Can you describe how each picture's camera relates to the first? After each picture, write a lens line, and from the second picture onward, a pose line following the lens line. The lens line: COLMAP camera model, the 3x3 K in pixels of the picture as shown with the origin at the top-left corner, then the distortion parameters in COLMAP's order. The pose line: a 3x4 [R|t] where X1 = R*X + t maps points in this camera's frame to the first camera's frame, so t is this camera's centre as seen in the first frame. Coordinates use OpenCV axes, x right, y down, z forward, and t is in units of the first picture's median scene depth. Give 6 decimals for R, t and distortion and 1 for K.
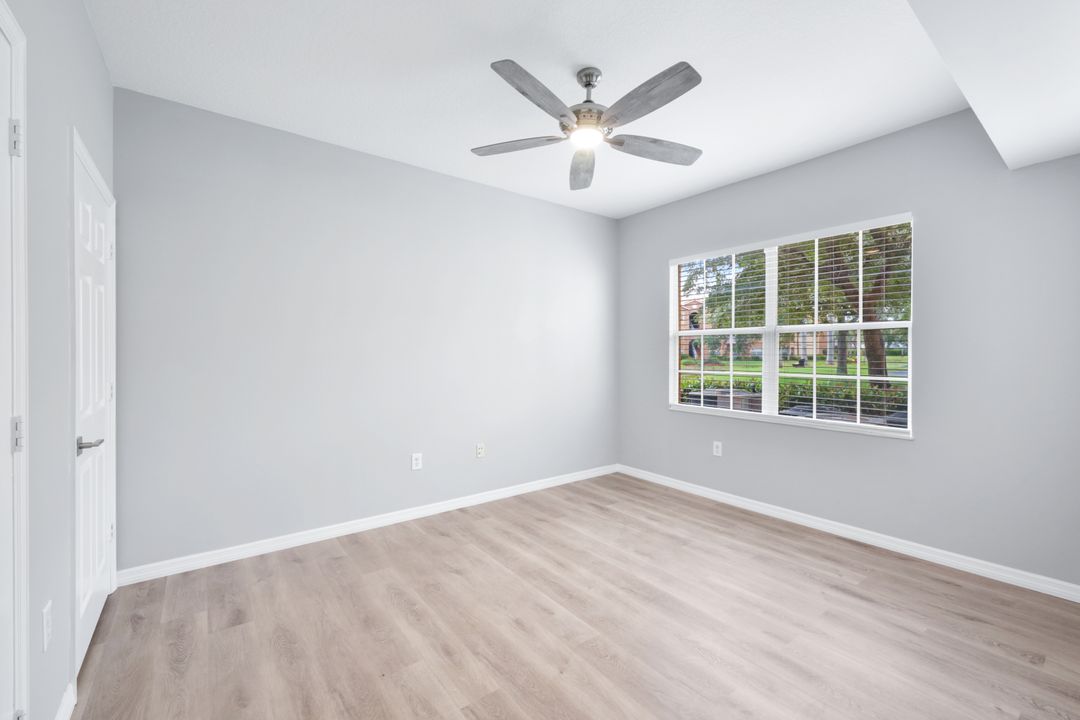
lens RADIAL K [[445.8, 0, 537.7], [0, 445.8, 355.6], [0, 0, 1]] dist [-0.000656, 0.000056]
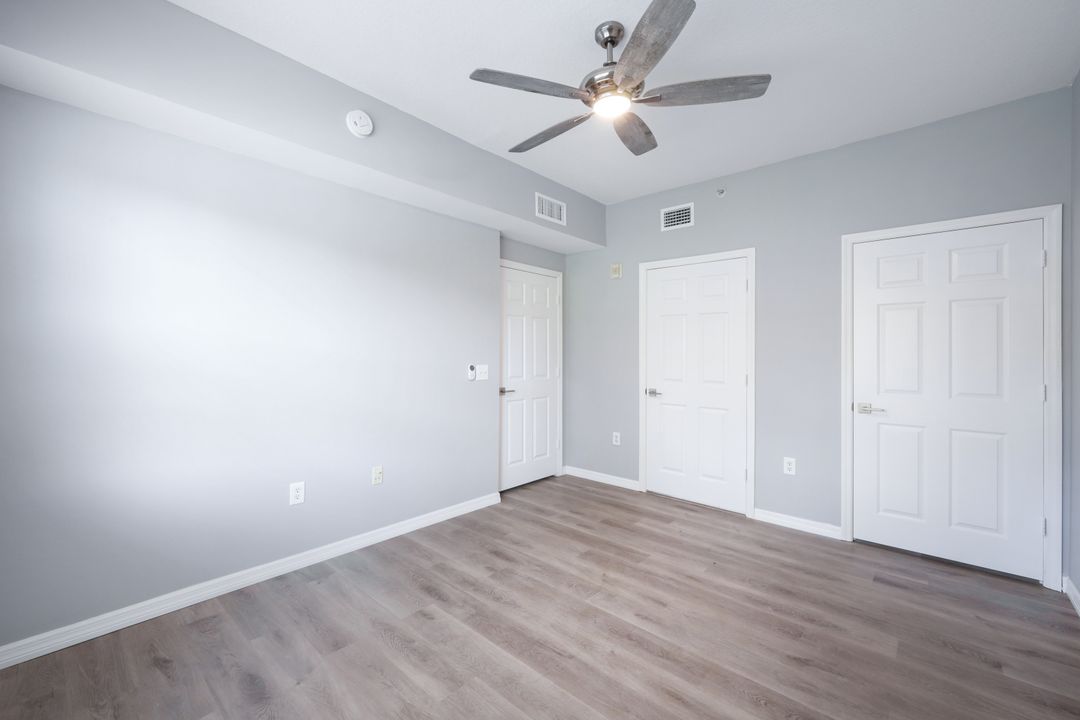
lens RADIAL K [[445.8, 0, 537.7], [0, 445.8, 355.6], [0, 0, 1]] dist [-0.000656, 0.000056]
pose [[-0.981783, -0.008510, -0.189815, 0.446835], [-0.010980, 0.999868, 0.011966, -0.004184], [0.189688, 0.013832, -0.981747, 1.948421]]
